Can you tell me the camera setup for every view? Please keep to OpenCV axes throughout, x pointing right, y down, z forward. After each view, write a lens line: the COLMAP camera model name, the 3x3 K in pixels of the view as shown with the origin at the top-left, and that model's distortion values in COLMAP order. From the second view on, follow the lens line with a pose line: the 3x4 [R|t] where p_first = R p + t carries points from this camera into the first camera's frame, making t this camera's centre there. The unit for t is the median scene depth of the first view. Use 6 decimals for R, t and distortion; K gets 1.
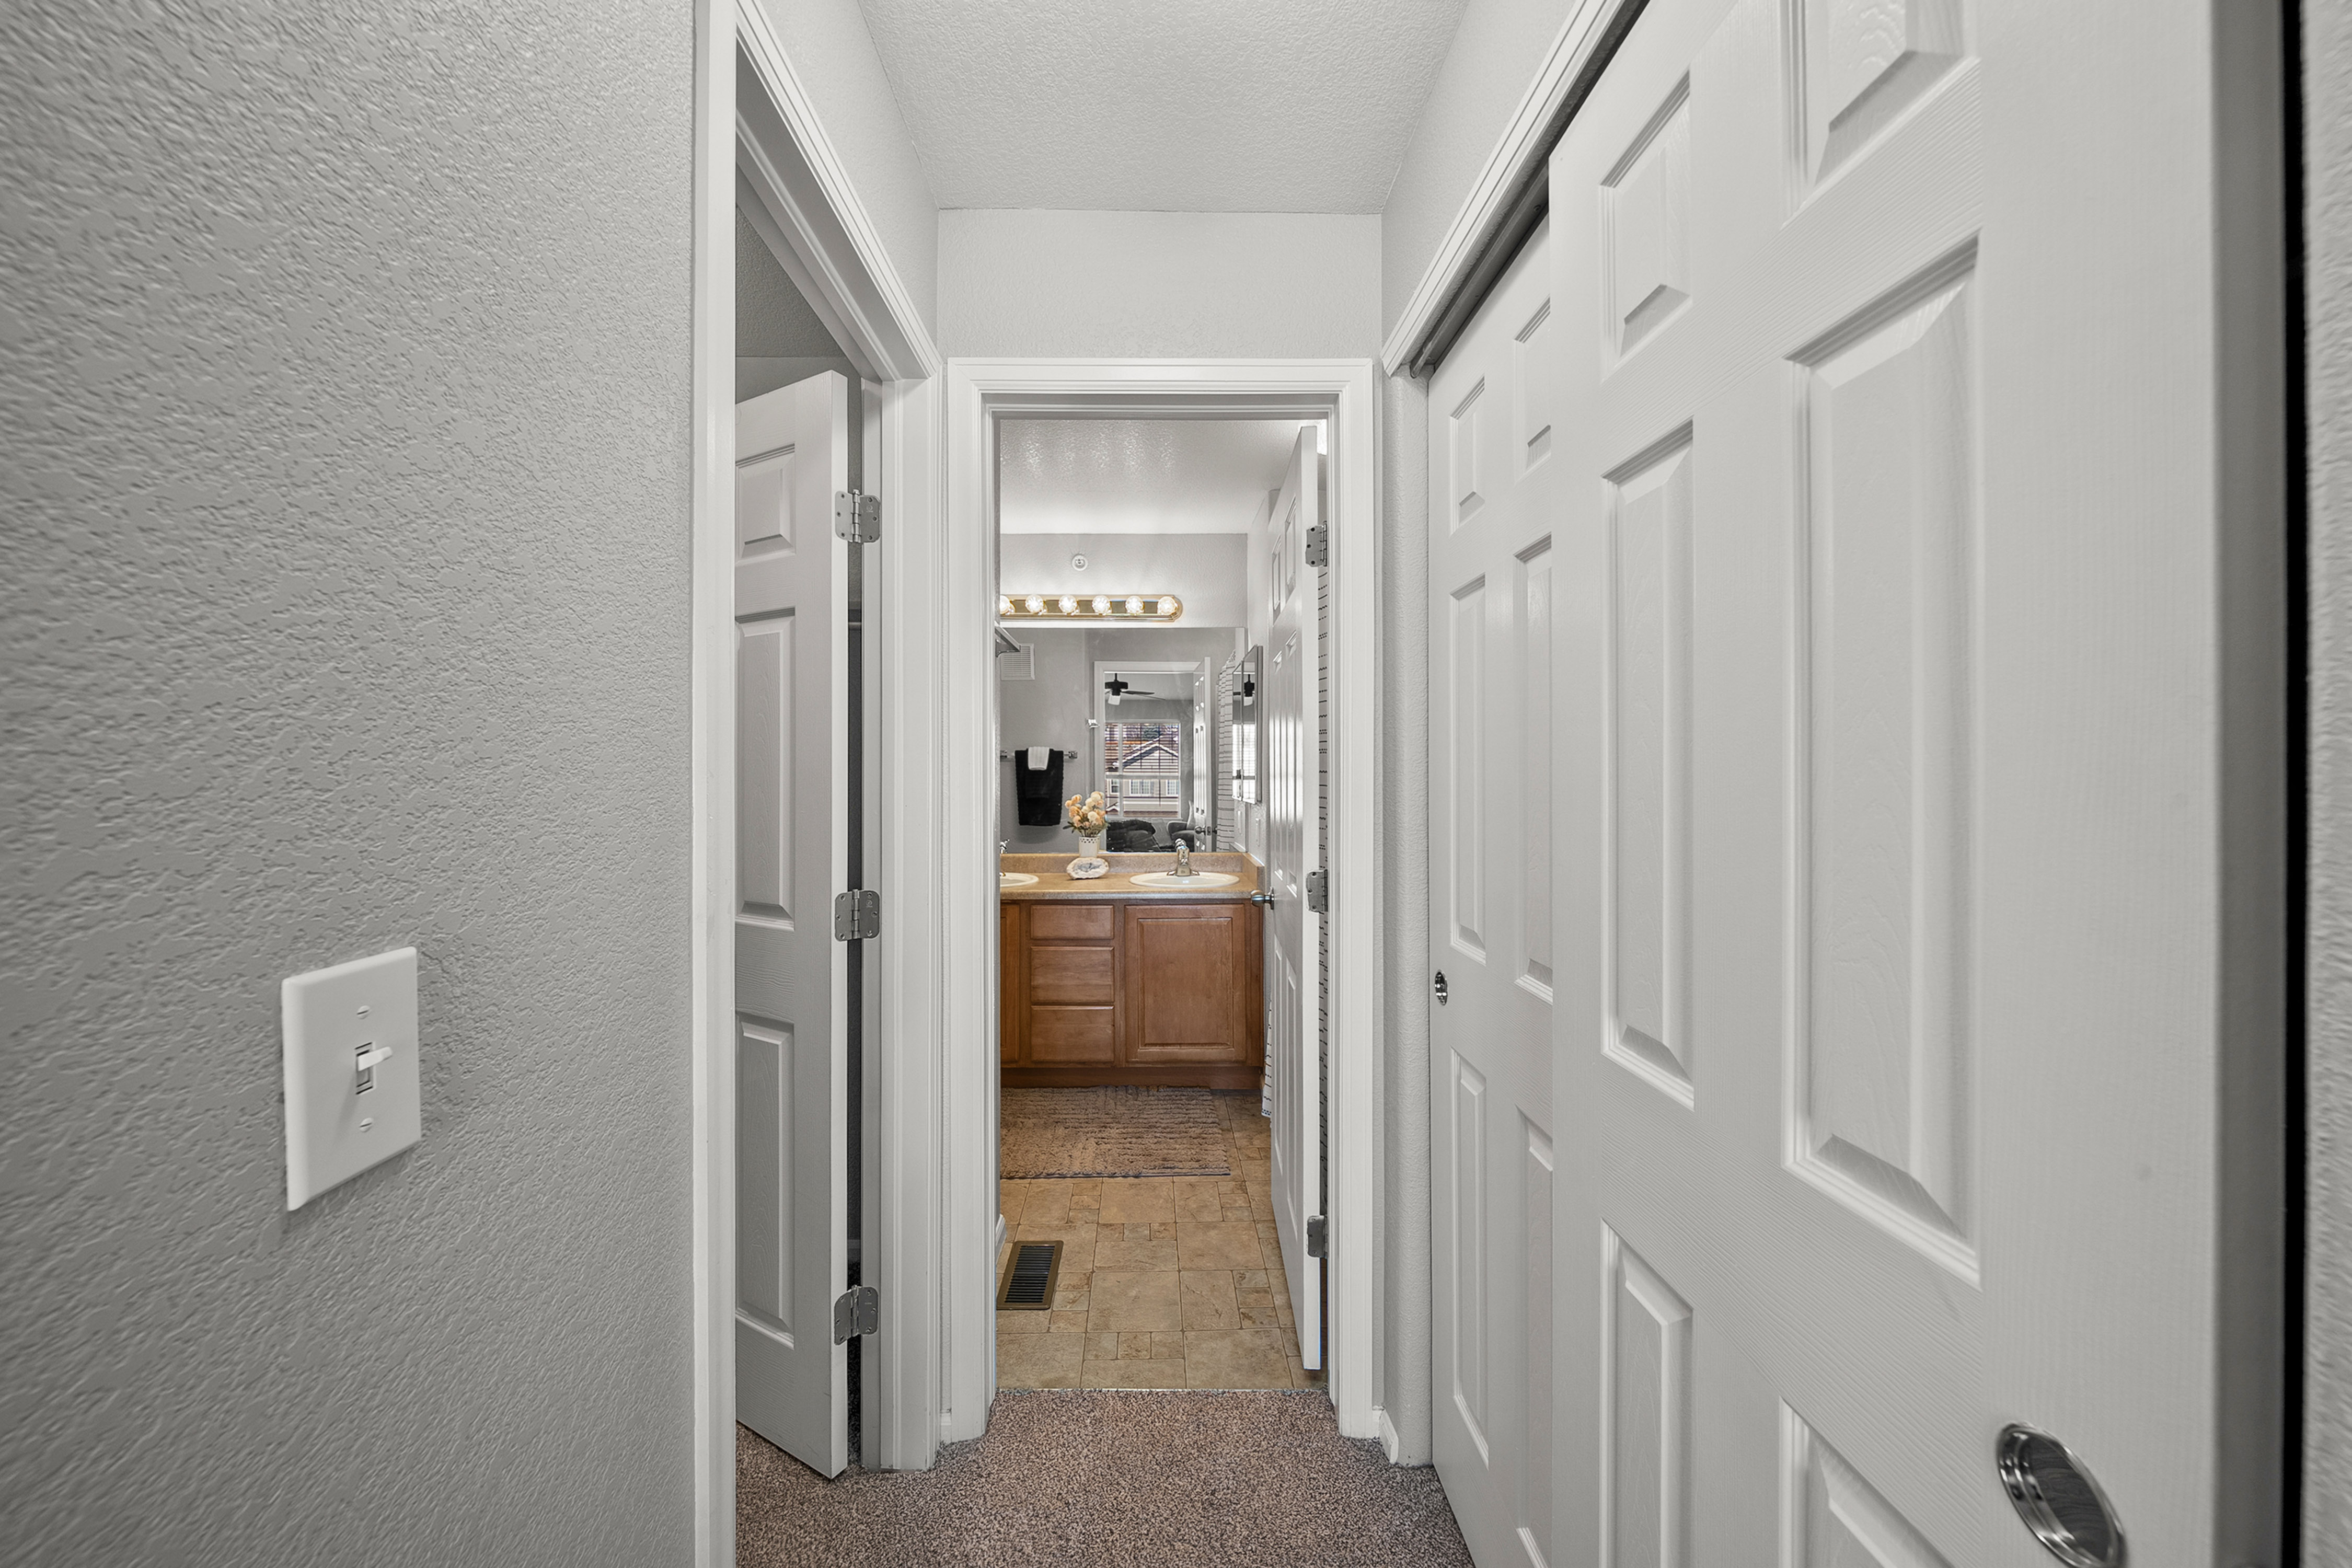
lens RADIAL K [[812.6, 0, 1171.2], [0, 812.6, 781.5], [0, 0, 1]] dist [-0.001243, 0.000870]
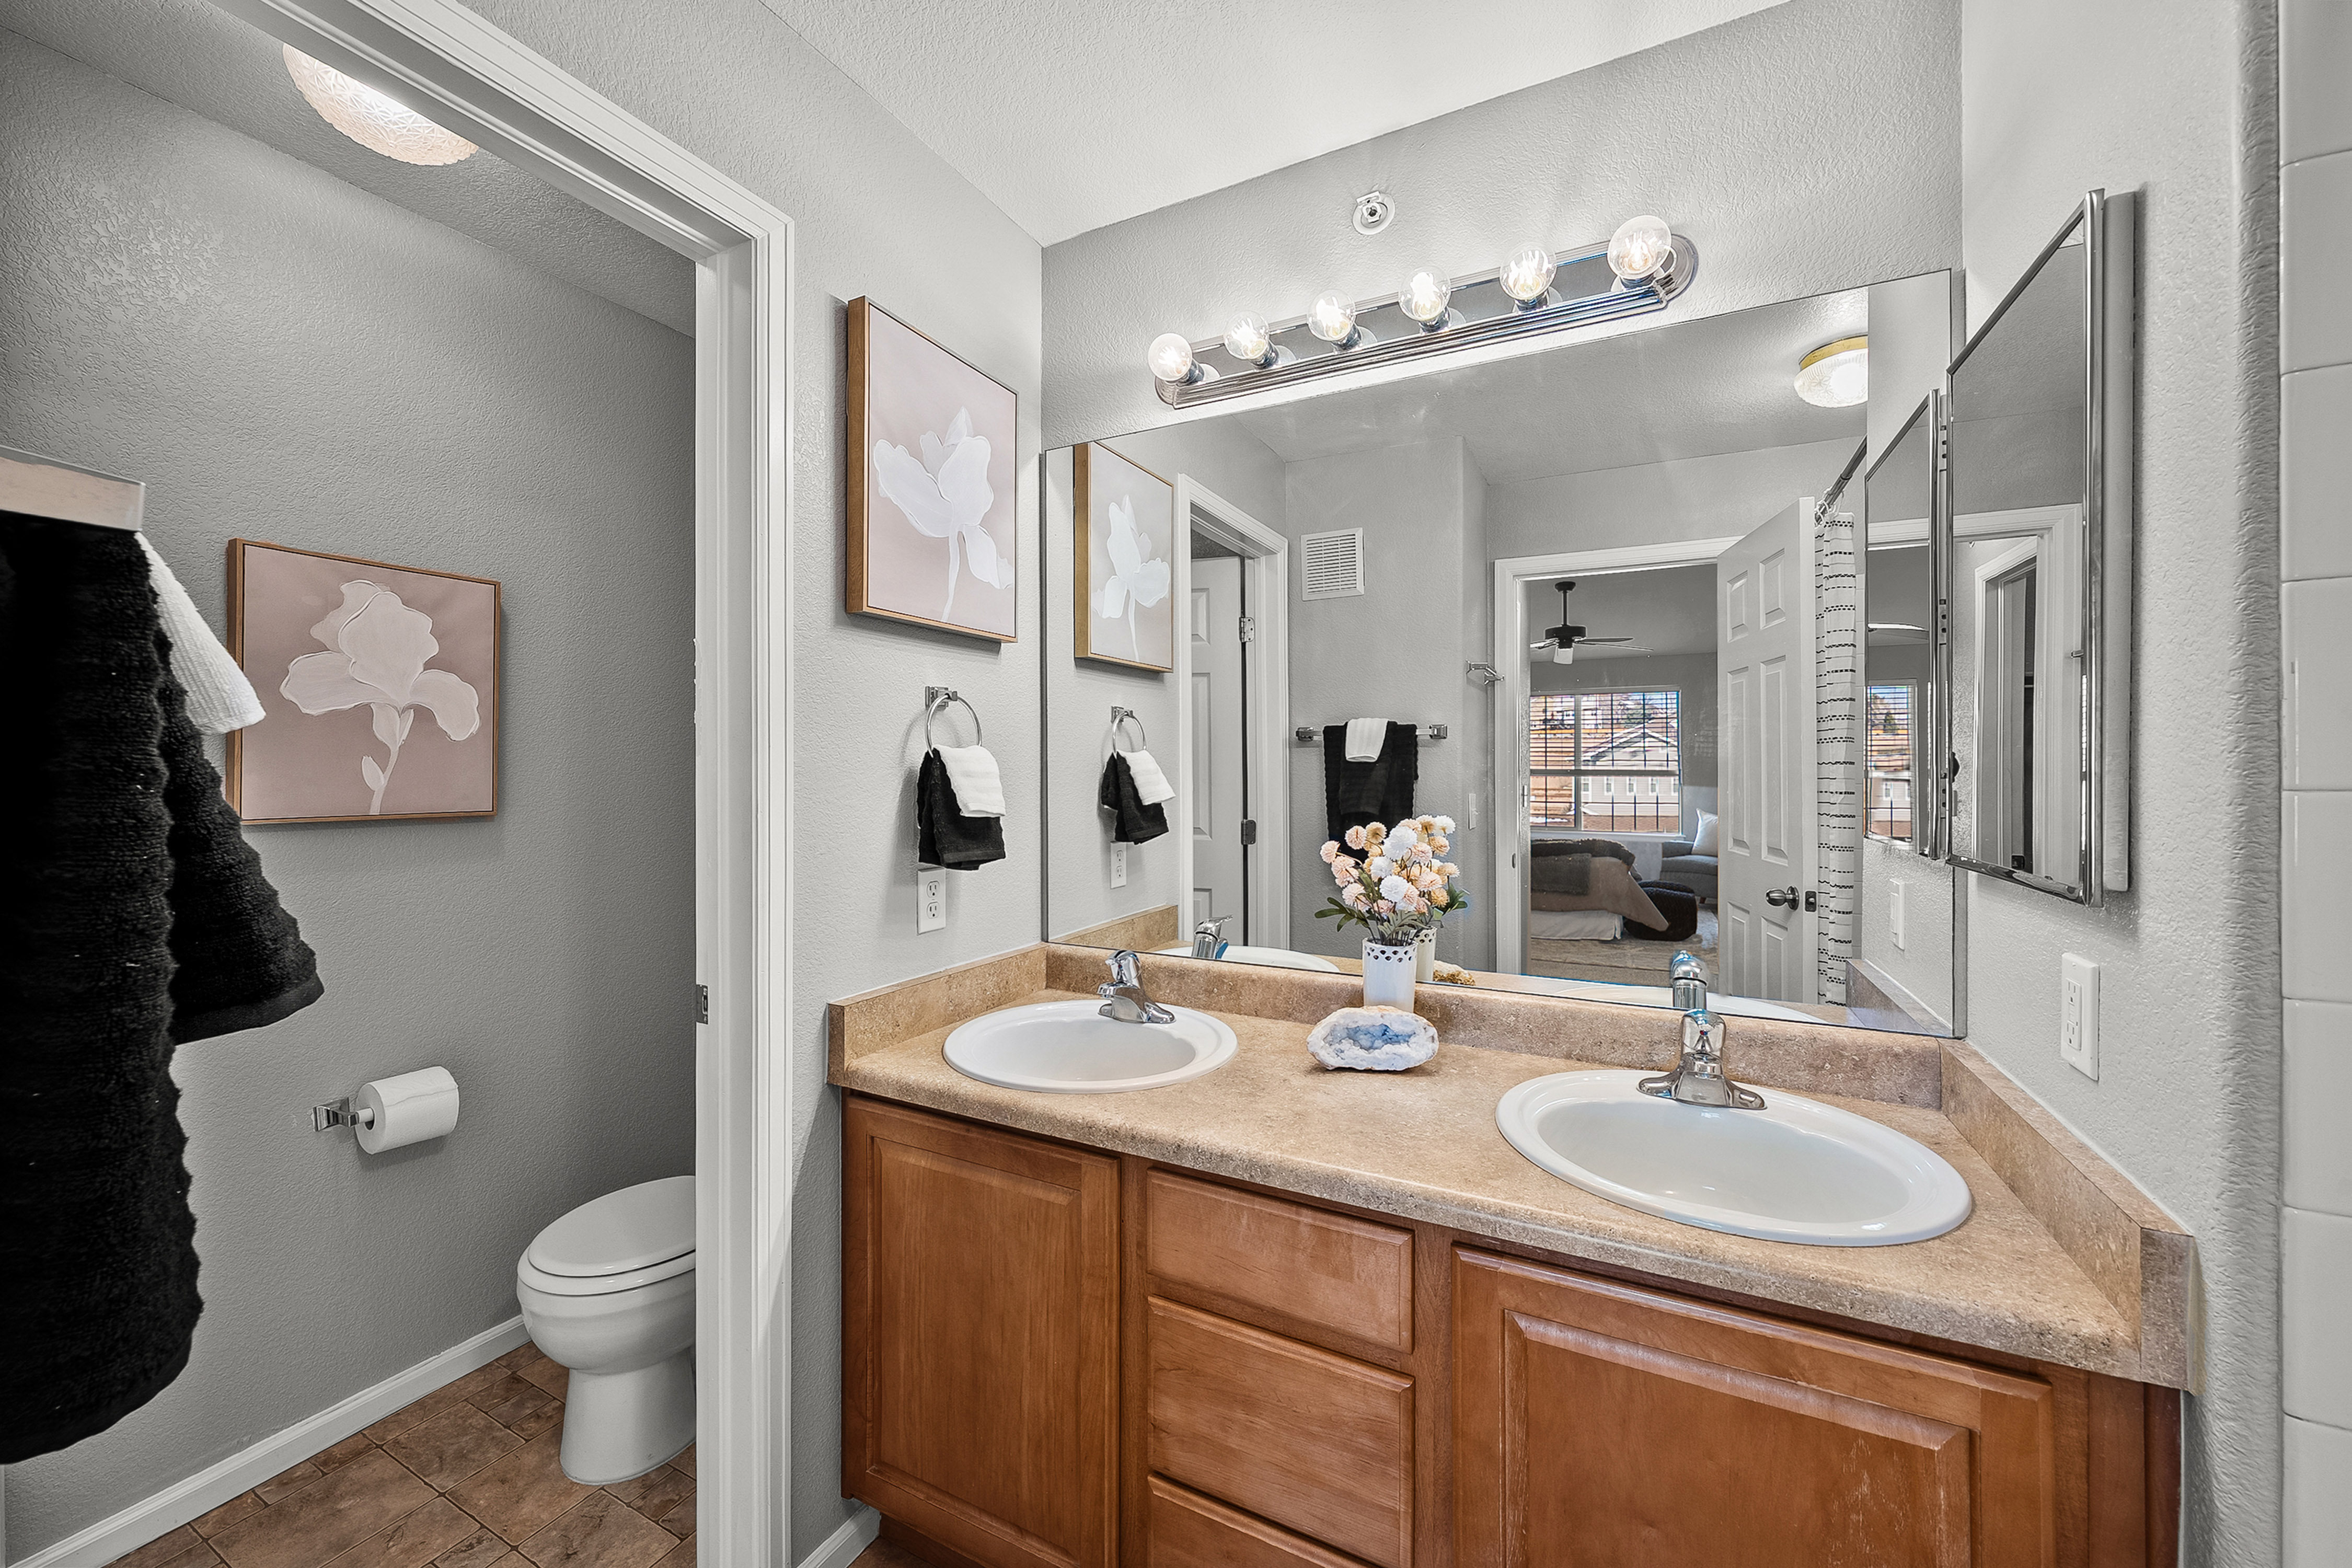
lens RADIAL K [[828.4, 0, 1134.7], [0, 828.4, 771.9], [0, 0, 1]] dist [0.000968, -0.000856]
pose [[0.842556, 0.001120, -0.538607, 0.003094], [-0.001614, 0.999999, -0.000446, -0.008642], [0.538606, 0.001245, 0.842557, 0.628160]]
